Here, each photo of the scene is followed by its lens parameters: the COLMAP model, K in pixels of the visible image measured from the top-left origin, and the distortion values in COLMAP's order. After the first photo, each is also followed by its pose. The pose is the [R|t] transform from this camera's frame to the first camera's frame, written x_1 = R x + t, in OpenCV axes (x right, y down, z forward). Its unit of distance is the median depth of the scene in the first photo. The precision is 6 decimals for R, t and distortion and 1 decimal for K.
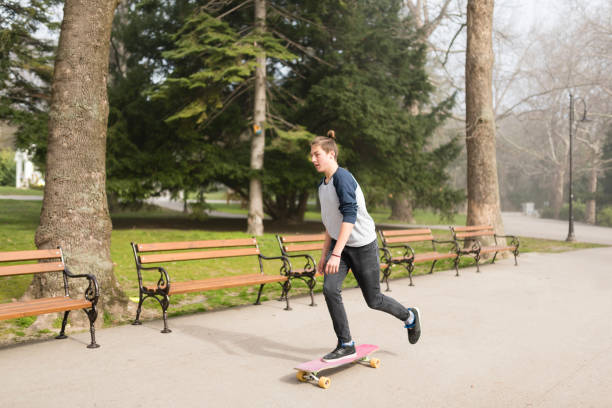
lens RADIAL K [[629.7, 0, 306.5], [0, 629.7, 195.8], [0, 0, 1]] dist [-0.002913, 0.008201]
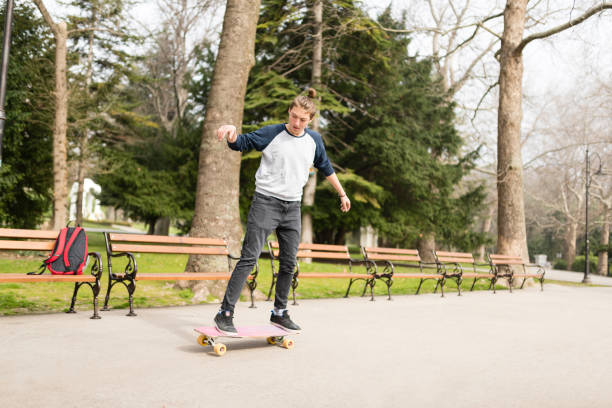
lens RADIAL K [[617.2, 0, 286.3], [0, 617.2, 204.3], [0, 0, 1]] dist [0.001563, 0.010072]
pose [[0.998326, 0.032929, -0.047547, -0.058027], [-0.036040, 0.997161, -0.066114, 0.027345], [0.045235, 0.067717, 0.996679, -0.109840]]
